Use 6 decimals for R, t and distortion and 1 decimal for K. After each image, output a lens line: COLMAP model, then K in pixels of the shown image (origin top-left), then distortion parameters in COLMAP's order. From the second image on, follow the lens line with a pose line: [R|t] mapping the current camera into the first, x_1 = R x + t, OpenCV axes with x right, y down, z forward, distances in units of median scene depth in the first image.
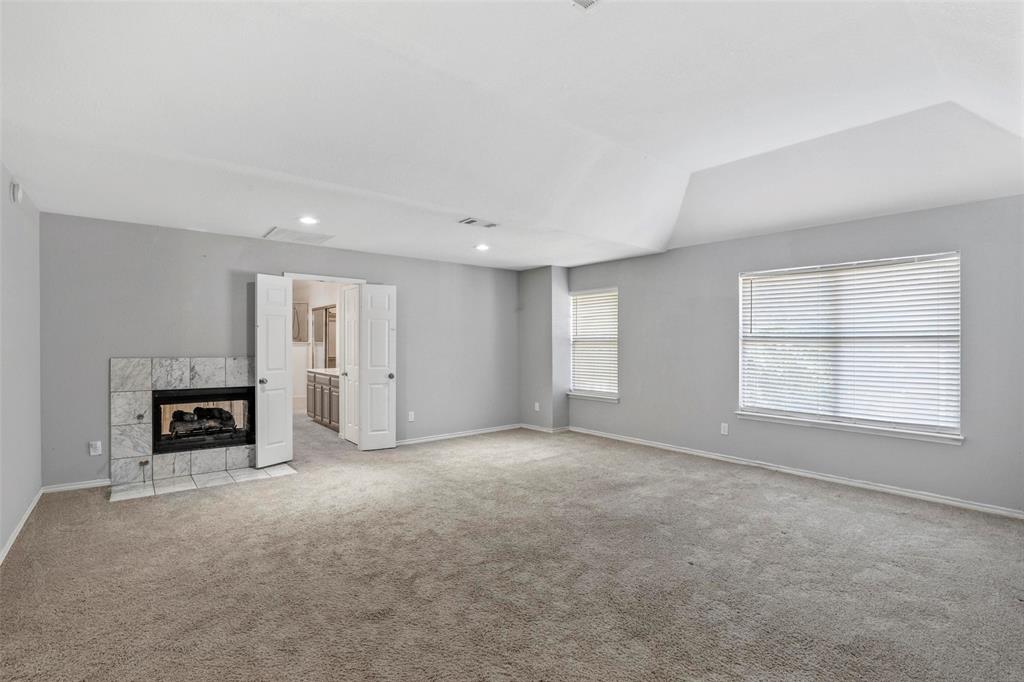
lens RADIAL K [[476.6, 0, 512.0], [0, 476.6, 341.0], [0, 0, 1]] dist [-0.016946, 0.000145]
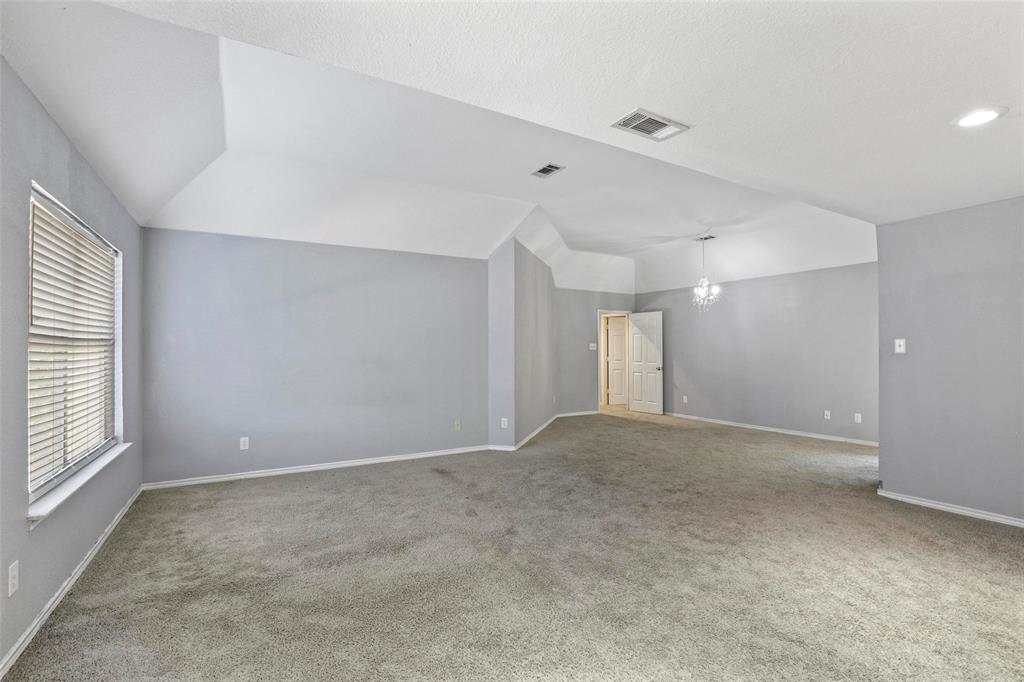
lens RADIAL K [[466.3, 0, 517.2], [0, 466.3, 340.8], [0, 0, 1]] dist [-0.025080, 0.001314]
pose [[-0.988773, -0.000993, 0.149422, 0.006540], [-0.003478, 0.999860, -0.016365, 0.002406], [-0.149385, -0.016701, -0.988638, 1.347601]]
